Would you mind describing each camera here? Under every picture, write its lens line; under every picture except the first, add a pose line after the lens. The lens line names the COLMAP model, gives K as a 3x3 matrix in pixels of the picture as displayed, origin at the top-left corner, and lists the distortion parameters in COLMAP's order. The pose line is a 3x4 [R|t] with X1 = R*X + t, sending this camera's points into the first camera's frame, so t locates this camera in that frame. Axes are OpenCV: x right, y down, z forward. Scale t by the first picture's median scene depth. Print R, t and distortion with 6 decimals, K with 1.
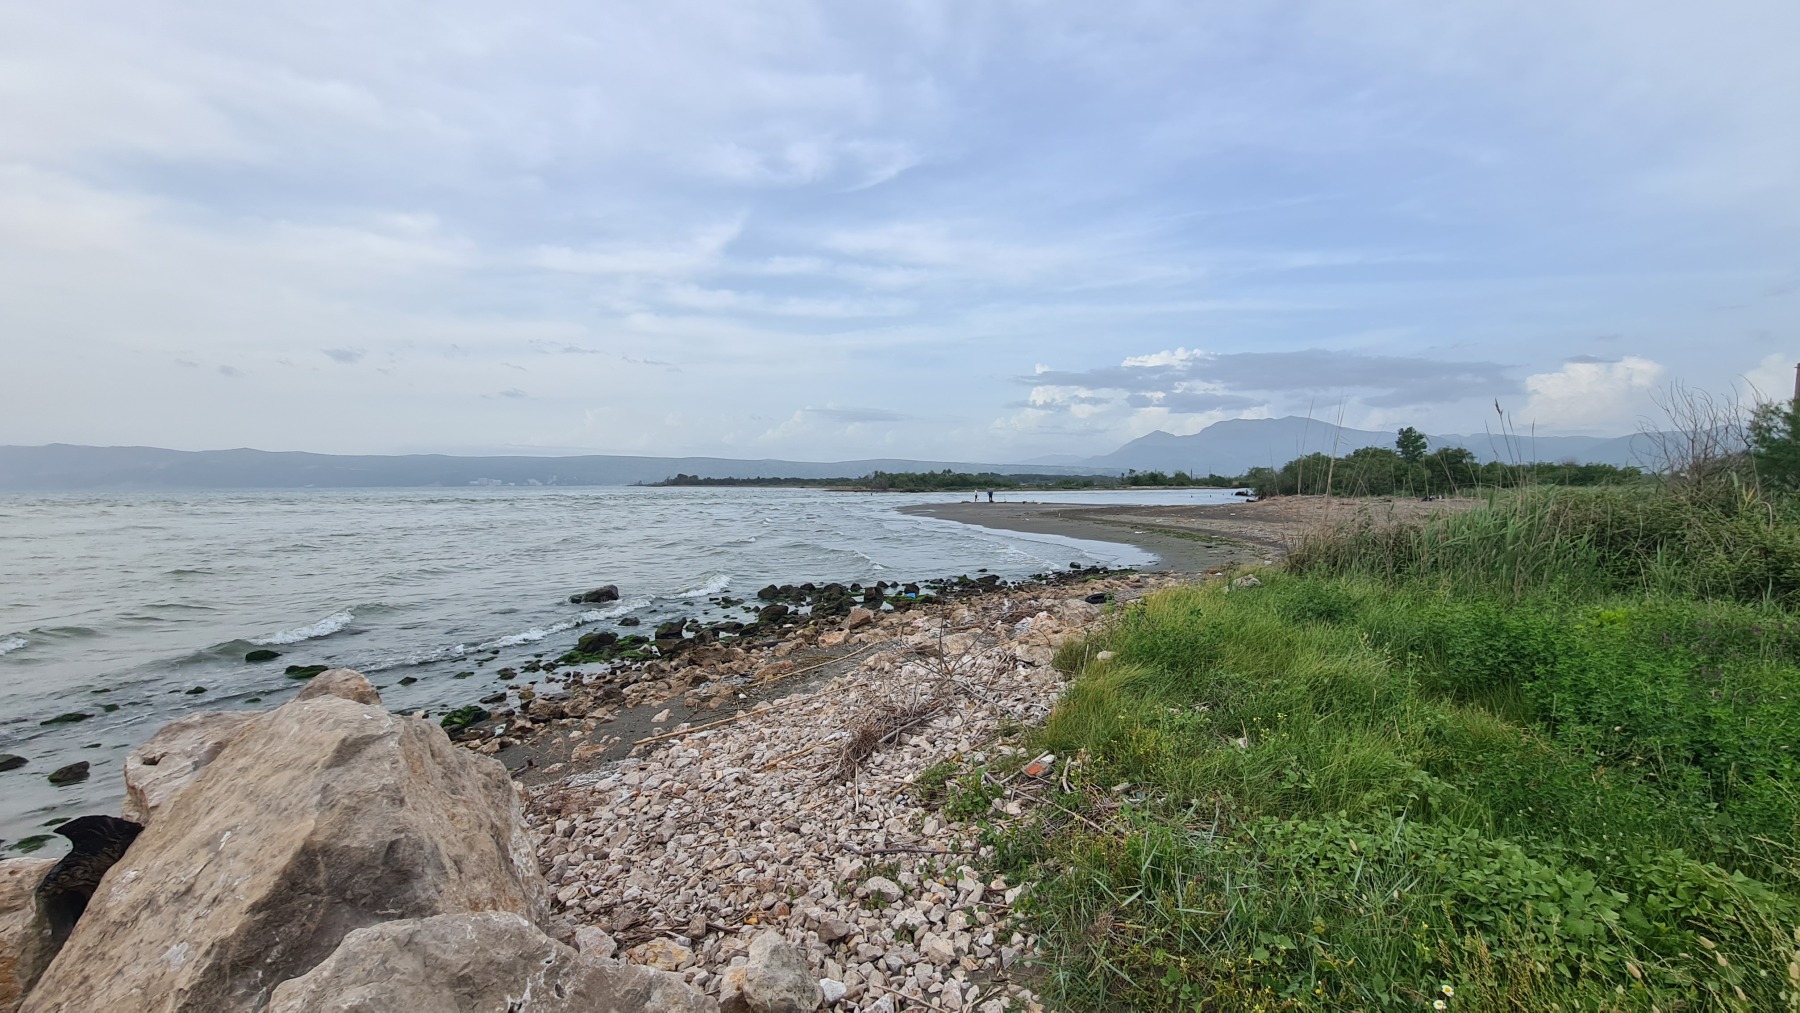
lens RADIAL K [[718.3, 0, 902.0], [0, 718.3, 510.3], [0, 0, 1]] dist [0.003116, 0.000294]
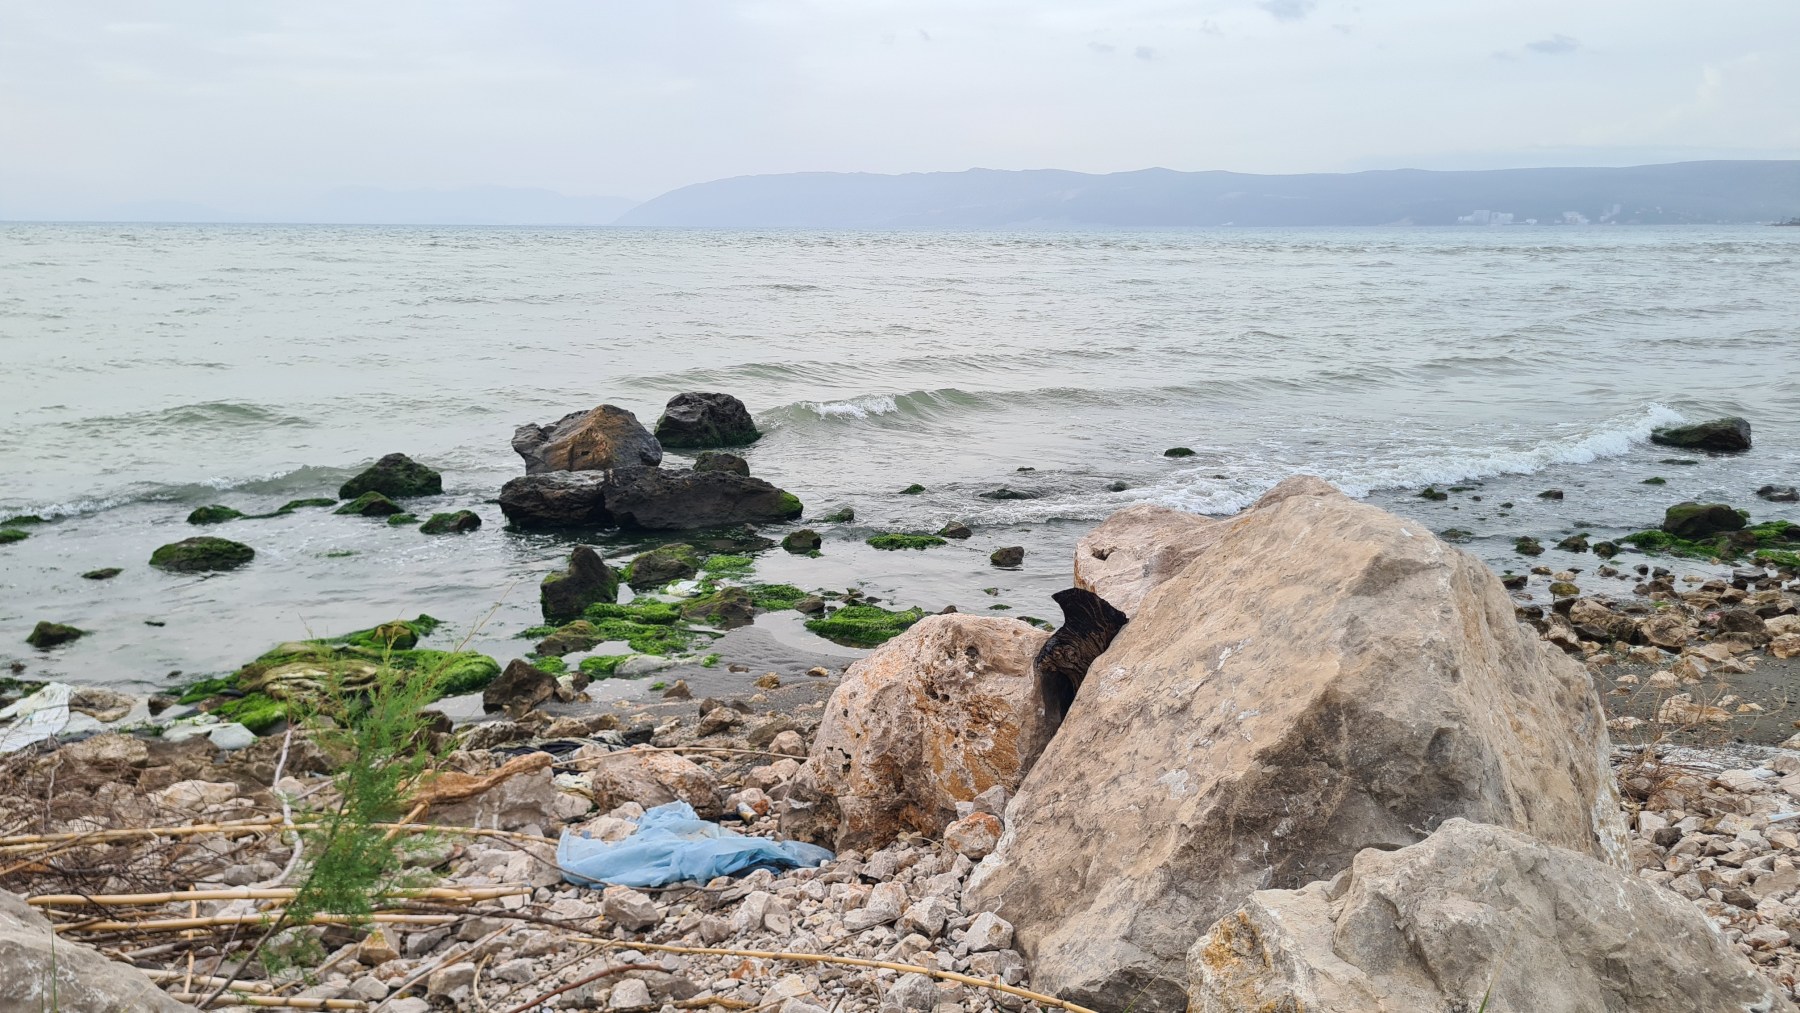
lens RADIAL K [[1348.6, 0, 899.8], [0, 1348.6, 503.4], [0, 0, 1]] dist [0.024224, -0.013197]
pose [[0.612498, 0.167280, -0.772570, -0.117586], [-0.041927, 0.982851, 0.179570, 0.074140], [0.789360, -0.077594, 0.609008, -0.059326]]
